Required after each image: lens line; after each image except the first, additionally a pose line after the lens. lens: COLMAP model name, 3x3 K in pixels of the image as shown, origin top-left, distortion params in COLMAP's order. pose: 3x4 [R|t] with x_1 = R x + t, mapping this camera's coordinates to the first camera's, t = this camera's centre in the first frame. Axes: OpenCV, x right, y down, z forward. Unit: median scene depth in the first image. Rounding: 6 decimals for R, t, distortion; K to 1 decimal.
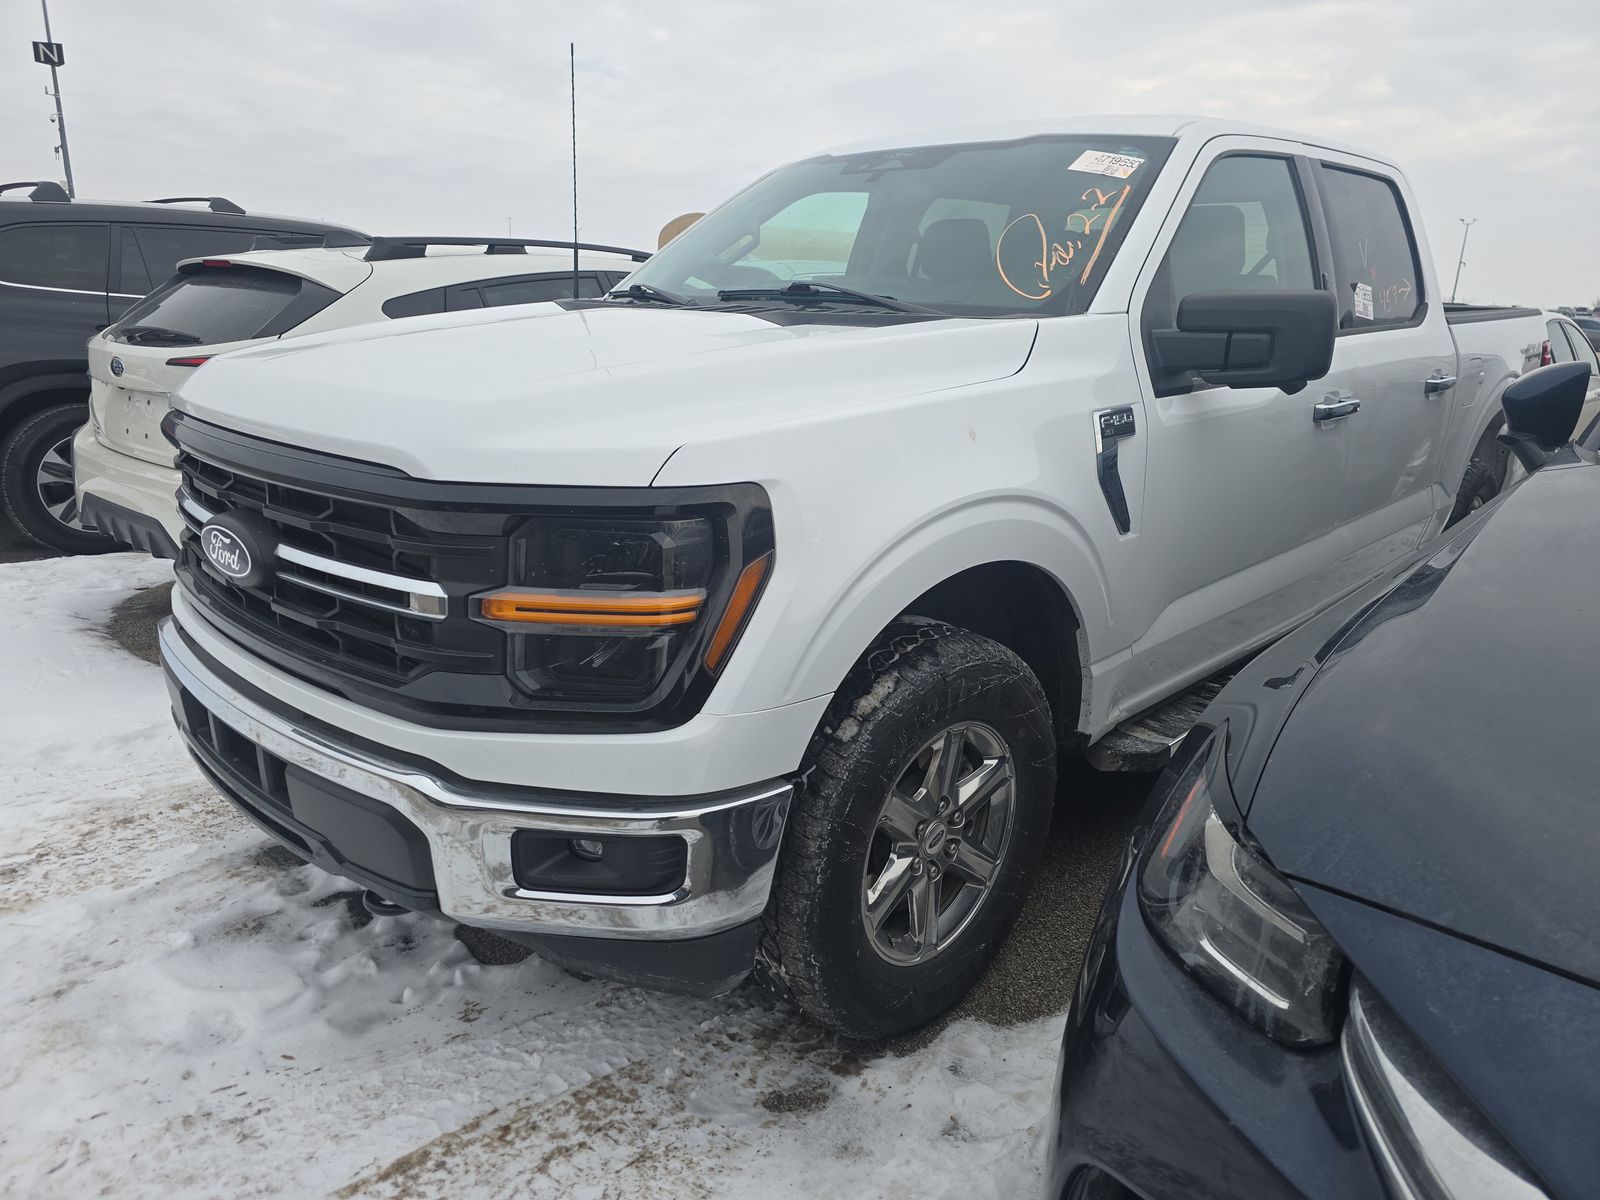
lens RADIAL K [[1083.2, 0, 800.9], [0, 1083.2, 602.3], [0, 0, 1]] dist [0.039661, -0.028989]
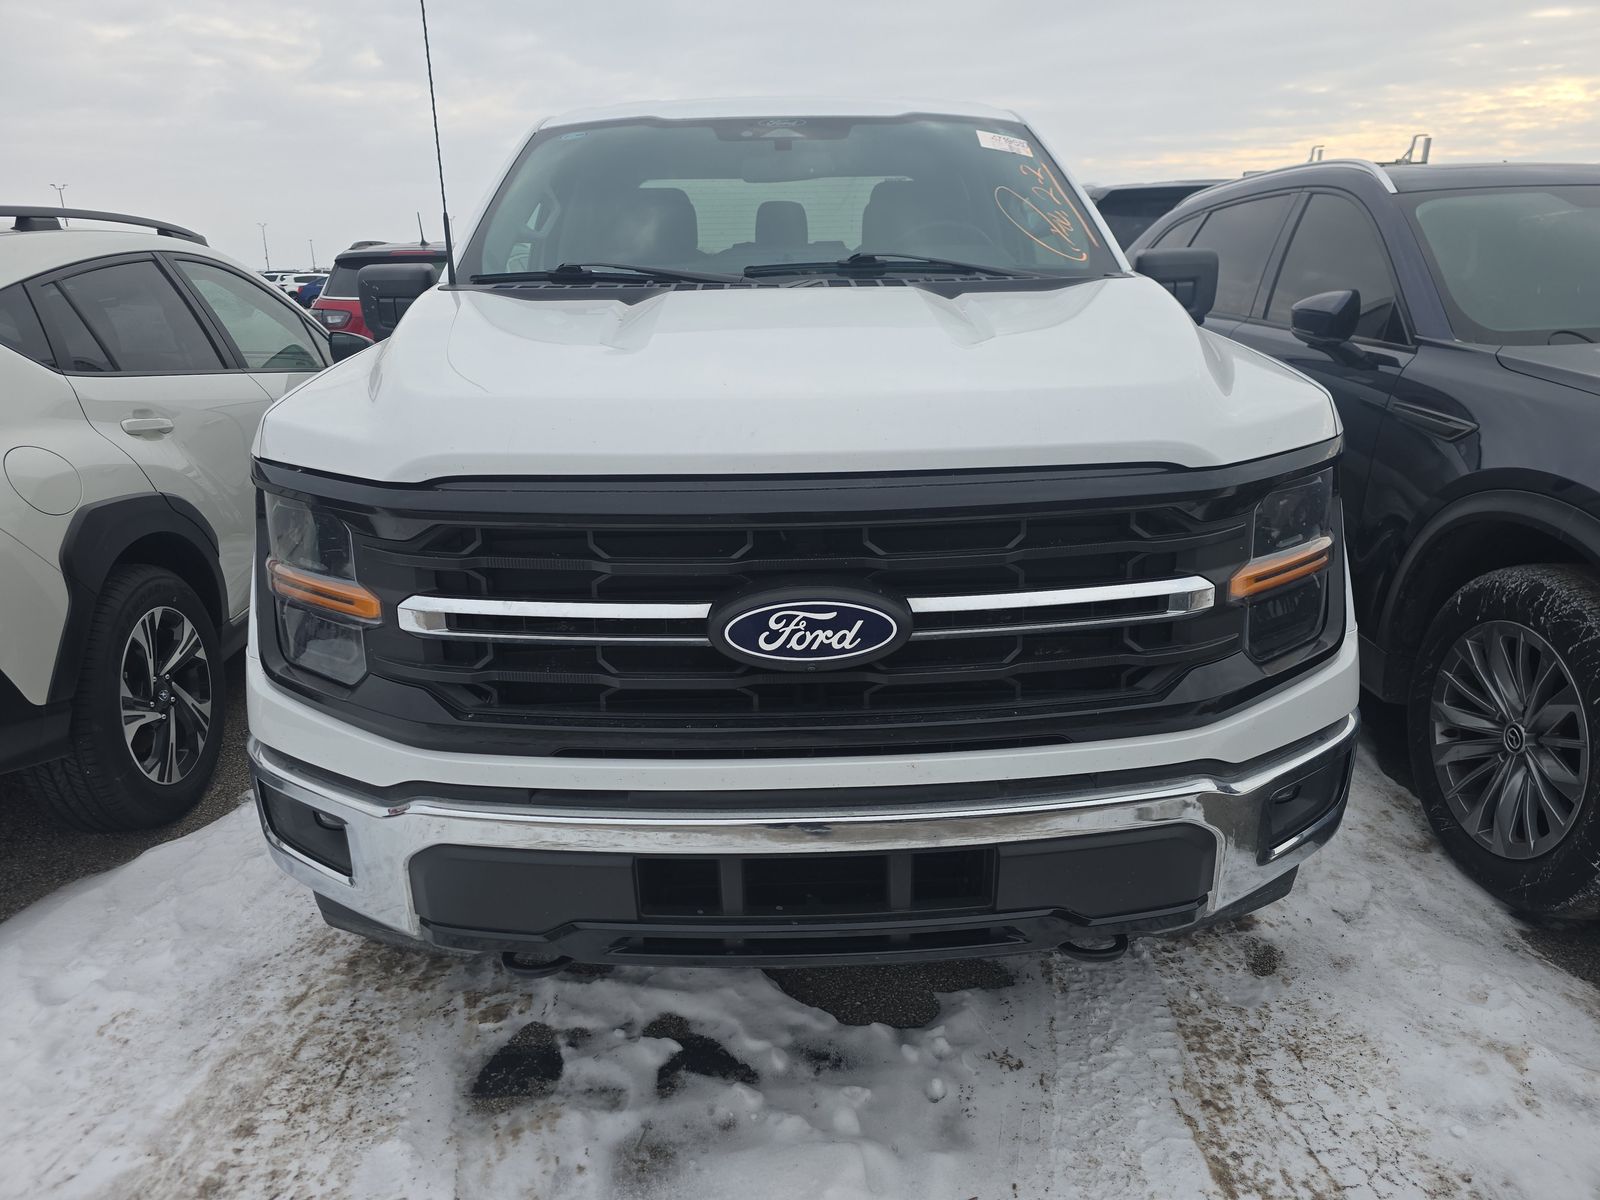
lens RADIAL K [[1083.2, 0, 800.7], [0, 1083.2, 600.2], [0, 0, 1]] dist [0.039661, -0.028989]
pose [[0.700985, -0.243488, 0.670323, -1.059801], [0.227337, 0.967170, 0.113578, -0.159245], [-0.675971, 0.072772, 0.733326, 0.467633]]
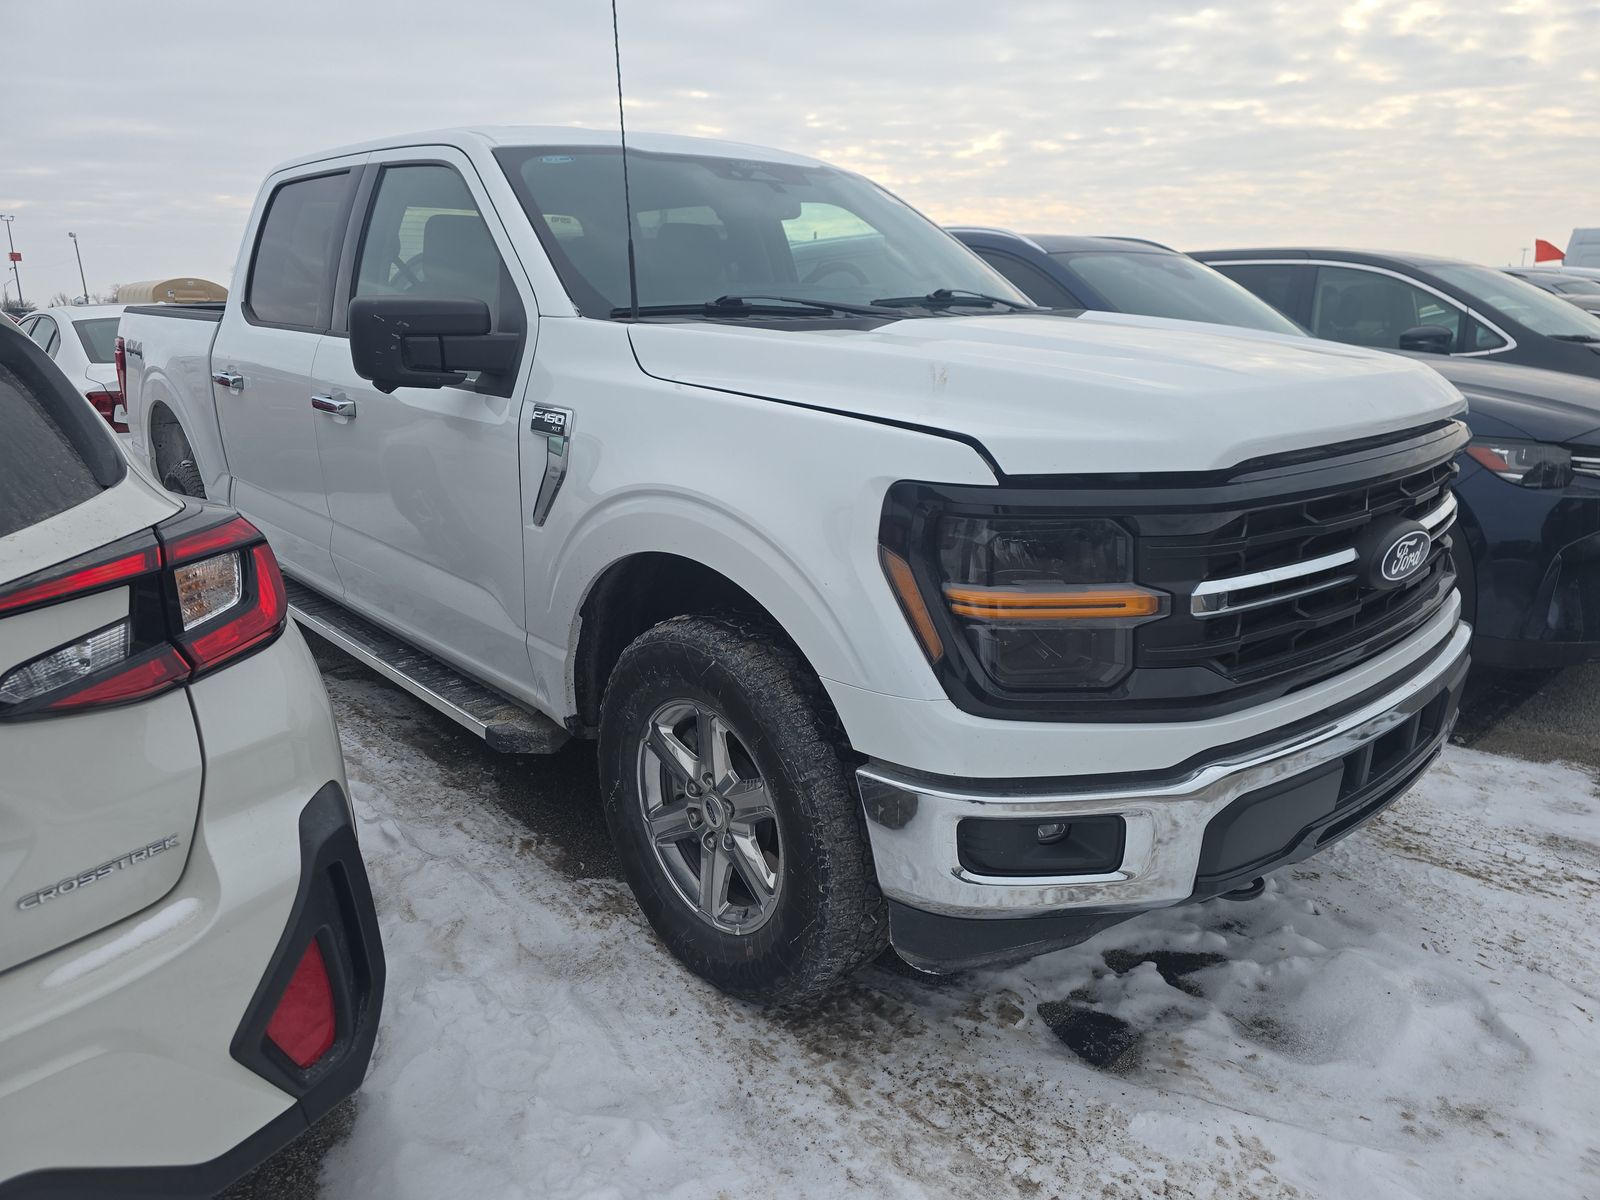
lens RADIAL K [[1083.2, 0, 798.8], [0, 1083.2, 596.0], [0, 0, 1]] dist [0.039661, -0.028989]
pose [[0.056711, -0.287318, 0.956155, -1.614359], [0.284626, 0.922607, 0.260355, -0.460971], [-0.956960, 0.257381, 0.134100, 1.465409]]
